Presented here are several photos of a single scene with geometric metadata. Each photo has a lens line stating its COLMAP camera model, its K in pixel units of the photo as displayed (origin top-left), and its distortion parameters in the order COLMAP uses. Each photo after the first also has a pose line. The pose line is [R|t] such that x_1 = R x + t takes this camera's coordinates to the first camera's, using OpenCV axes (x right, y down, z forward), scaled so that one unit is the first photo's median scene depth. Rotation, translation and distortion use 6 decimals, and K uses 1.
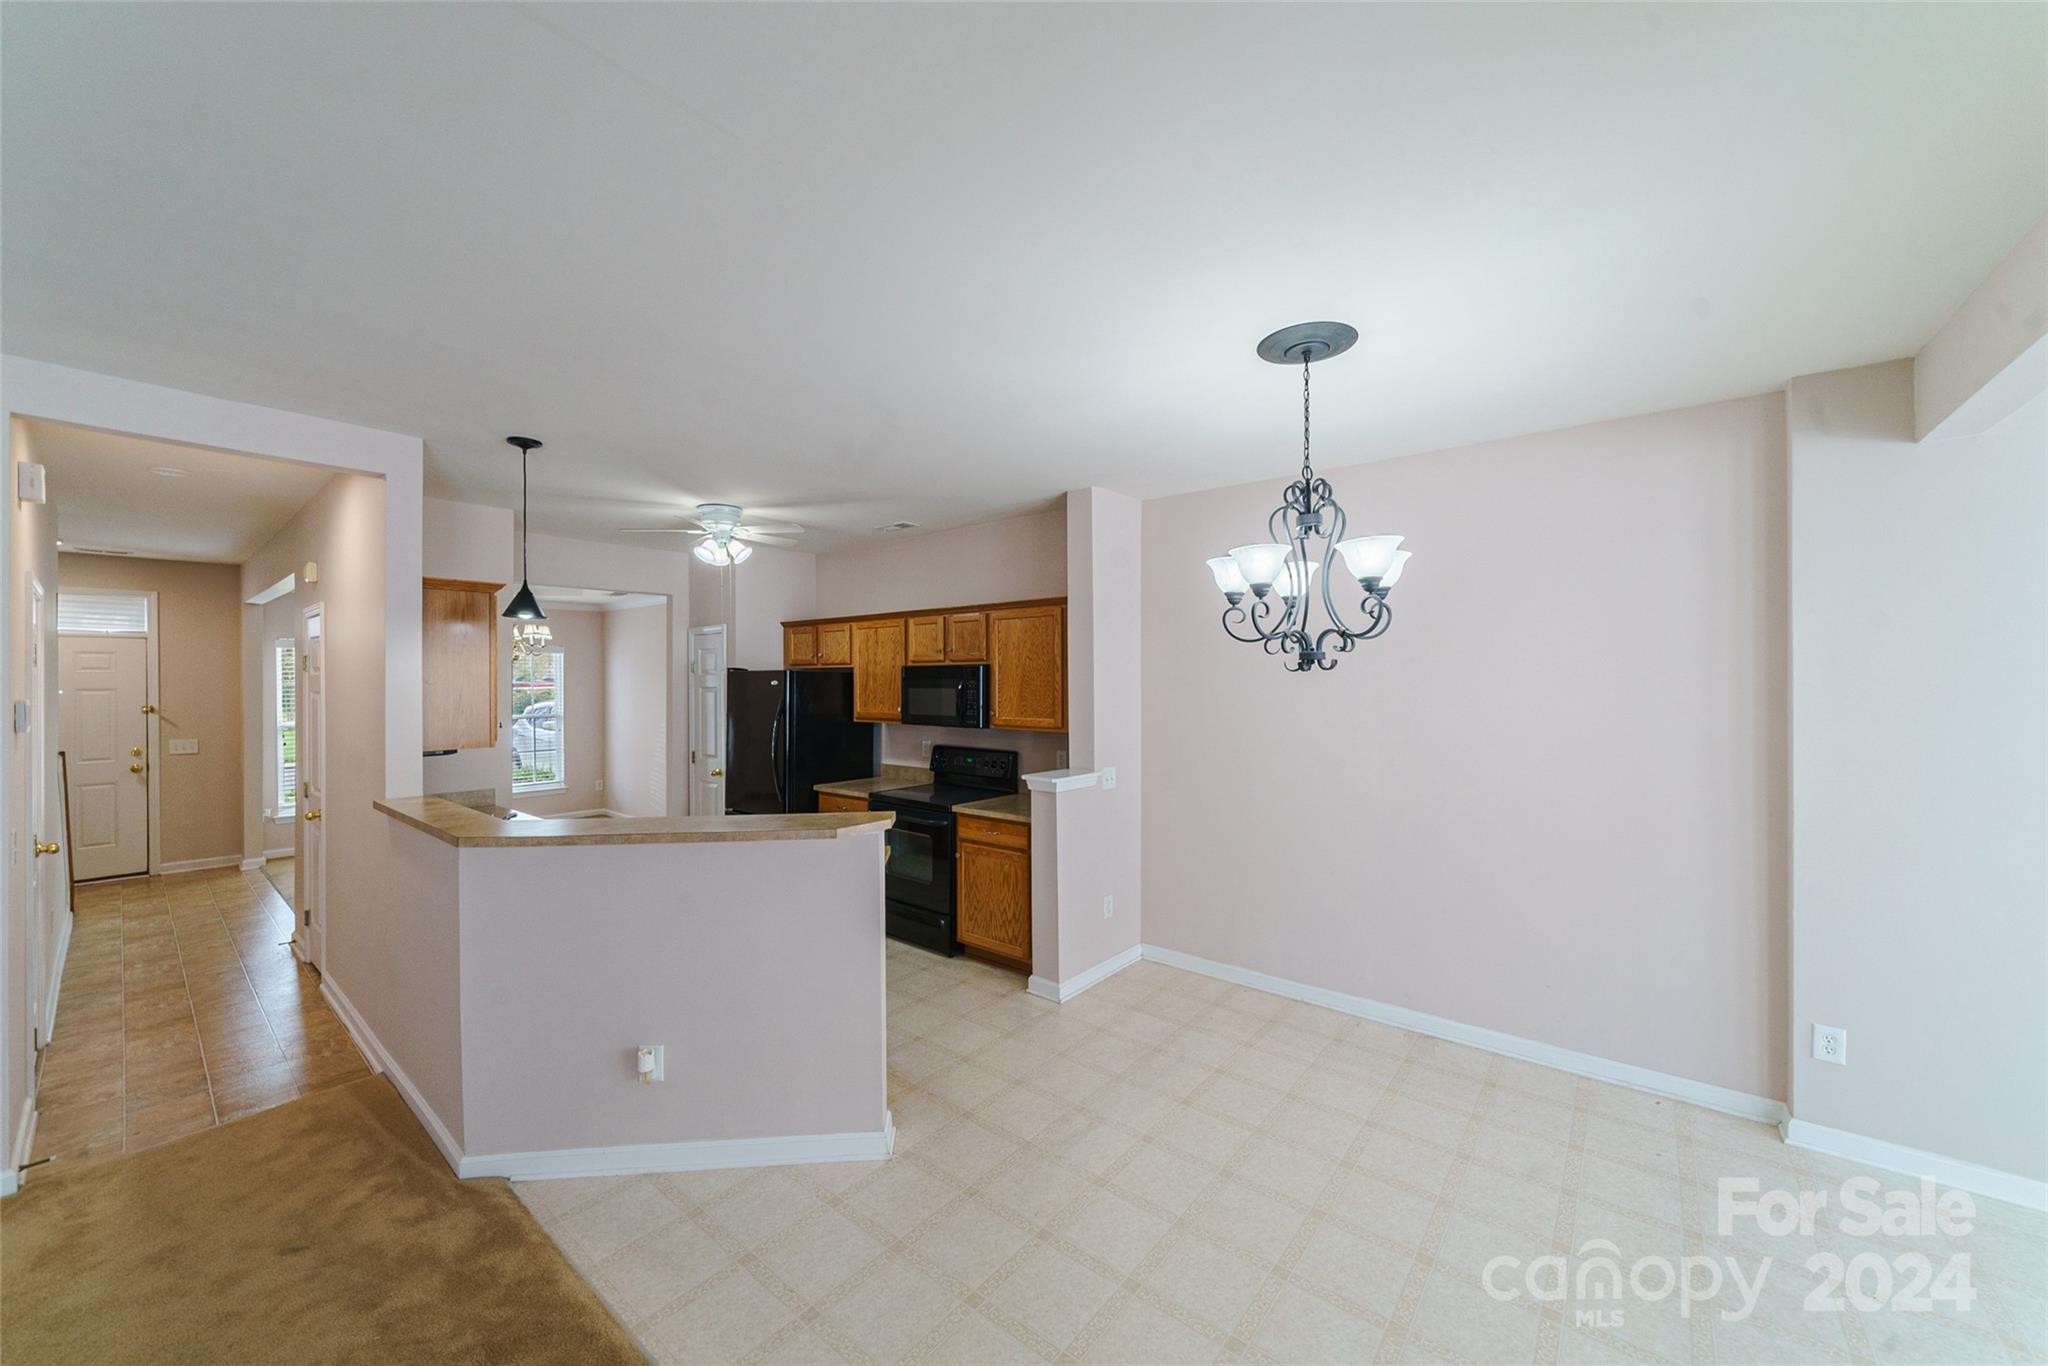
lens RADIAL K [[742.6, 0, 1032.8], [0, 742.6, 683.8], [0, 0, 1]] dist [-0.001363, -0.000087]
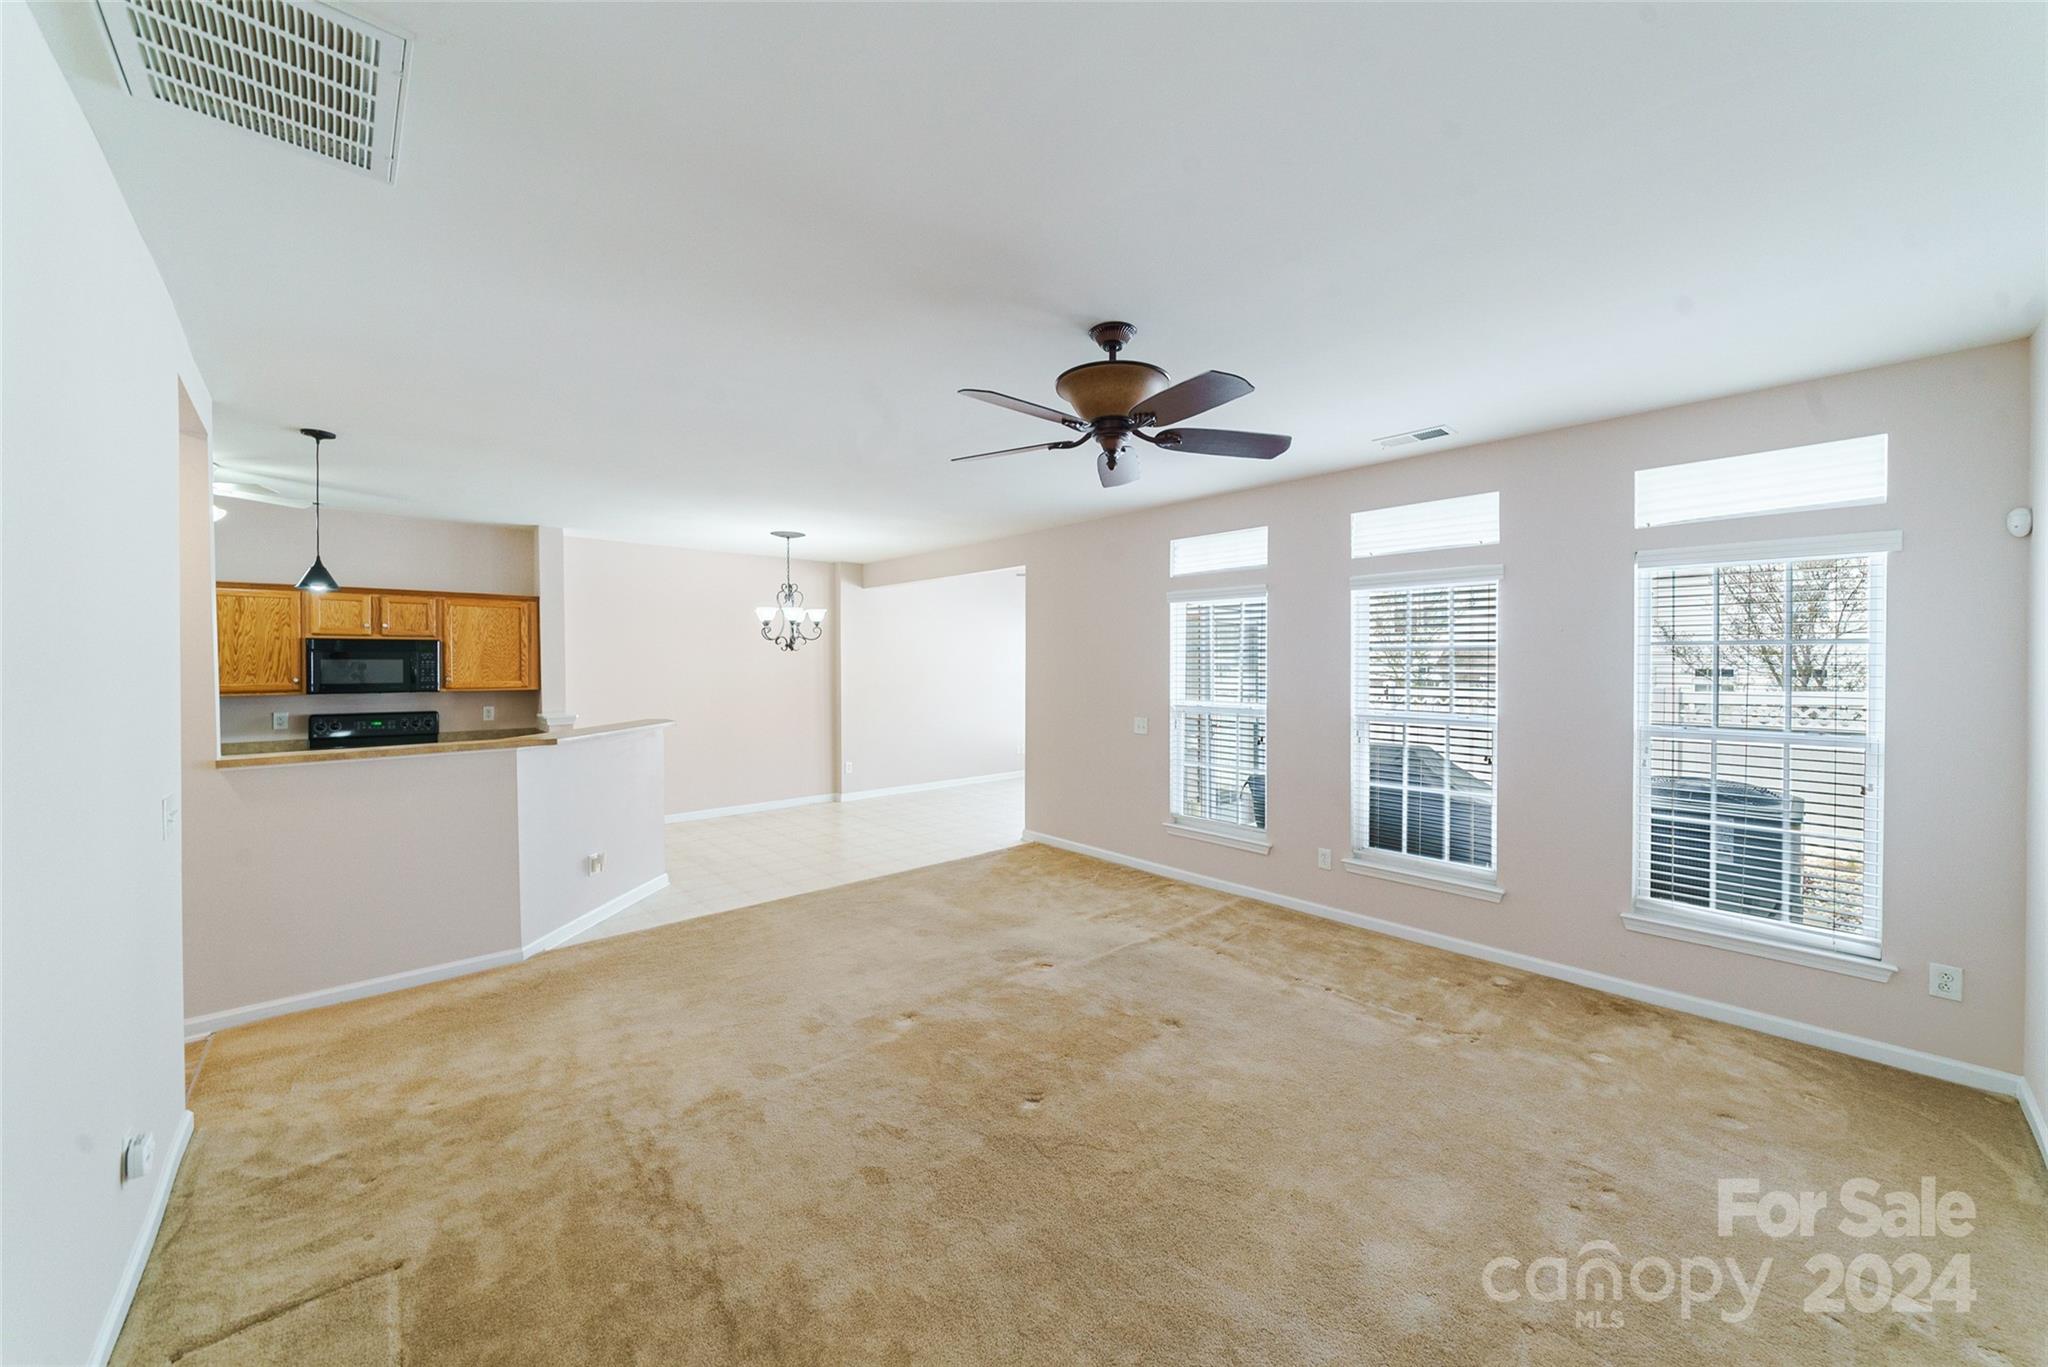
lens RADIAL K [[742.6, 0, 1032.8], [0, 742.6, 684.3], [0, 0, 1]] dist [-0.001363, -0.000087]
pose [[0.150047, -0.023954, 0.988389, -1.563222], [0.004047, 0.999713, 0.023614, 0.031117], [-0.988671, 0.000457, 0.150101, -0.229894]]
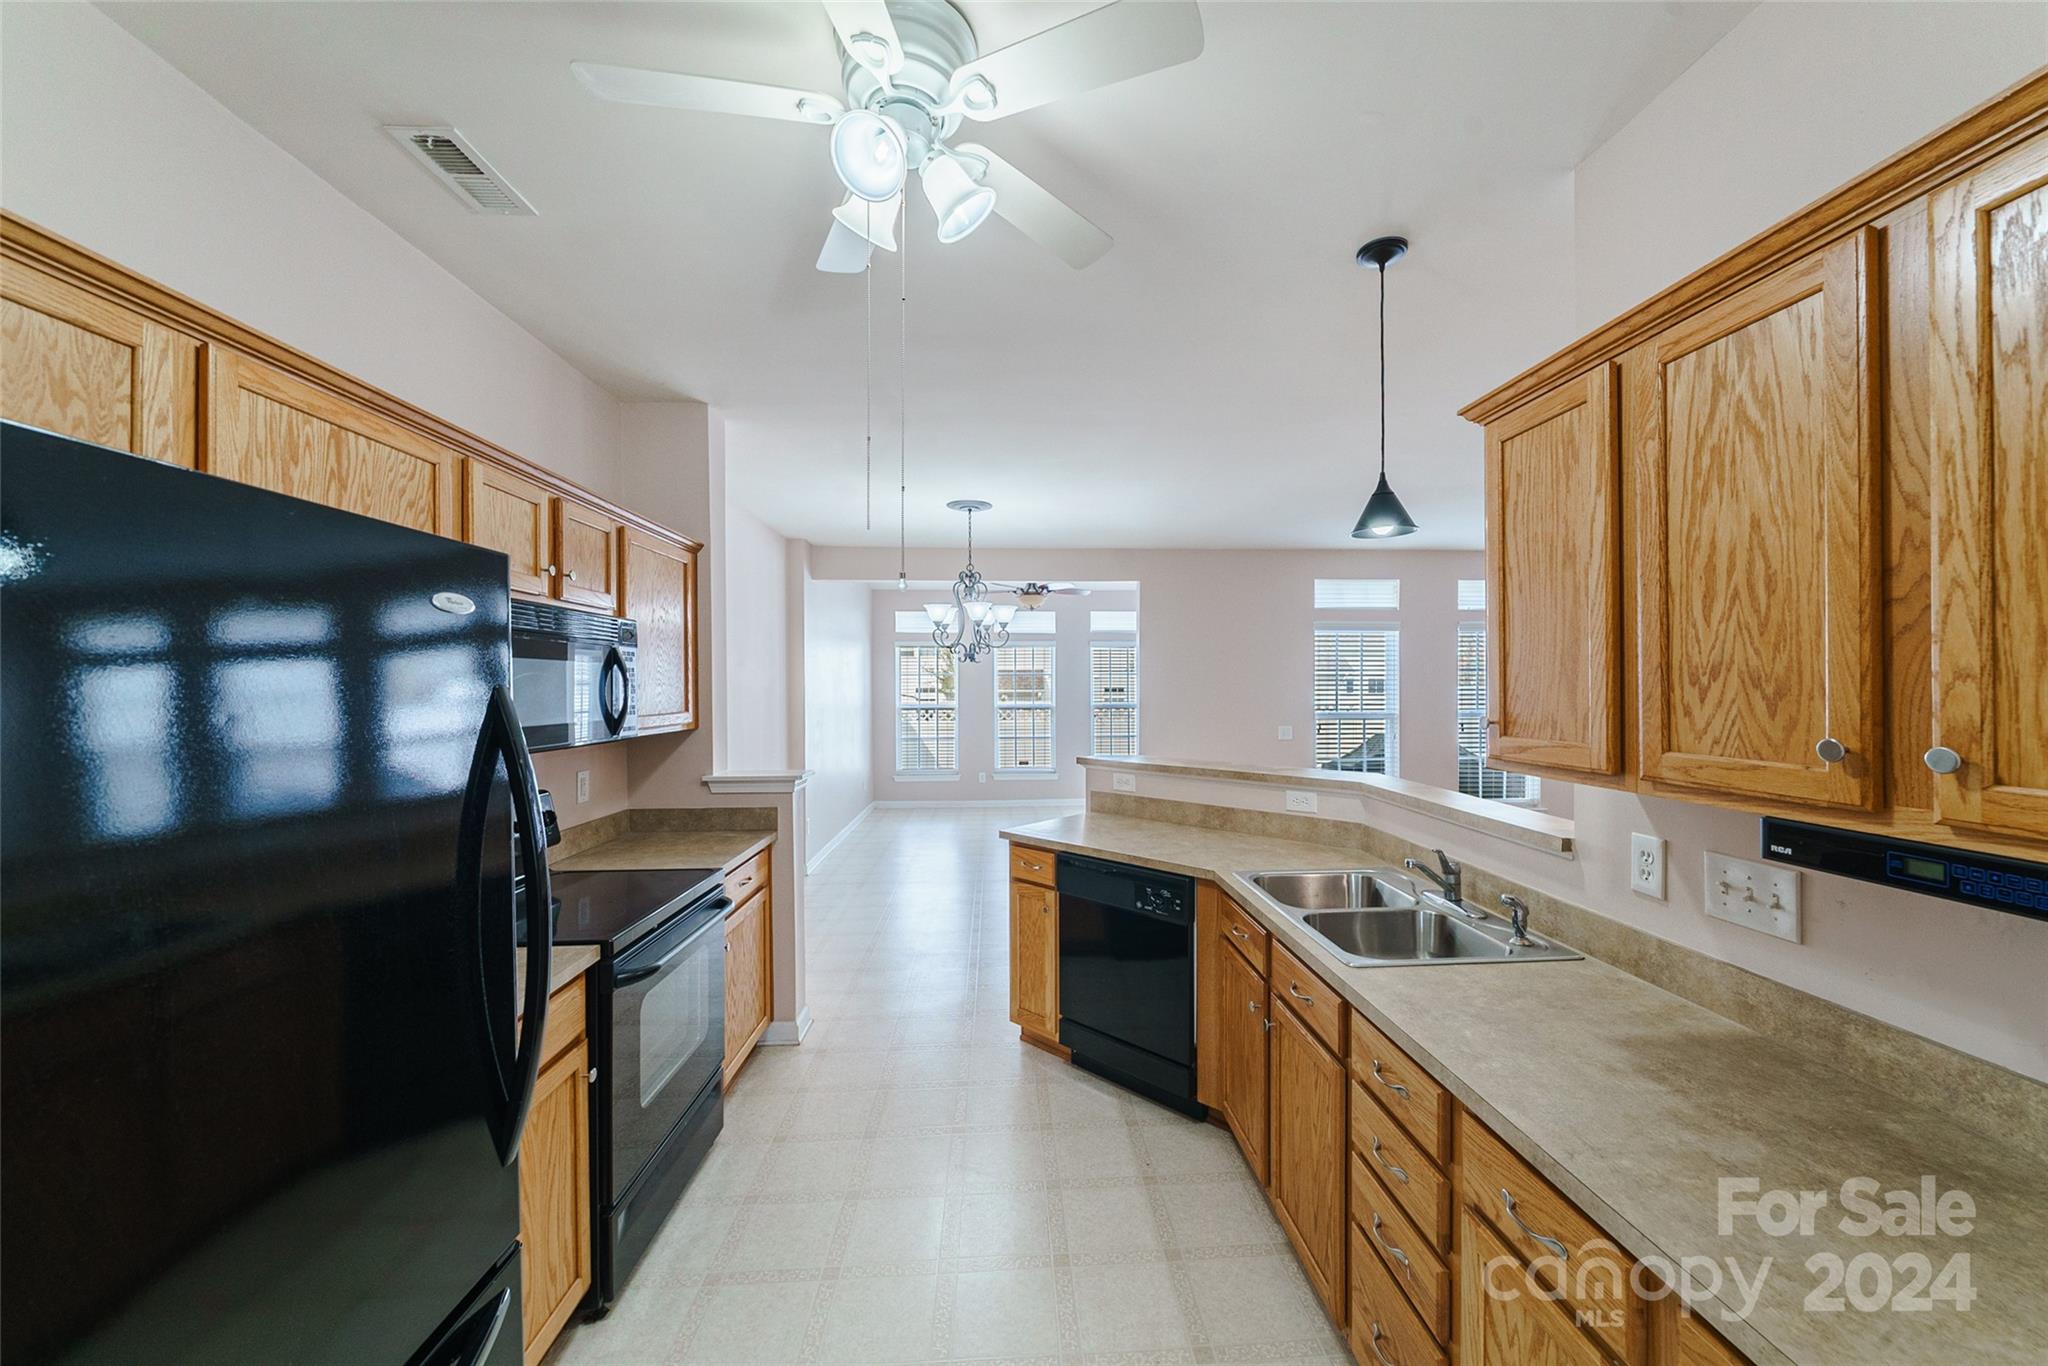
lens RADIAL K [[744.3, 0, 1049.1], [0, 744.3, 680.0], [0, 0, 1]] dist [0.000011, -0.000011]
pose [[-0.678338, 0.011475, 0.734661, -0.911518], [0.009942, 0.999930, -0.006439, 0.033377], [-0.734683, 0.002936, -0.678404, 1.561957]]
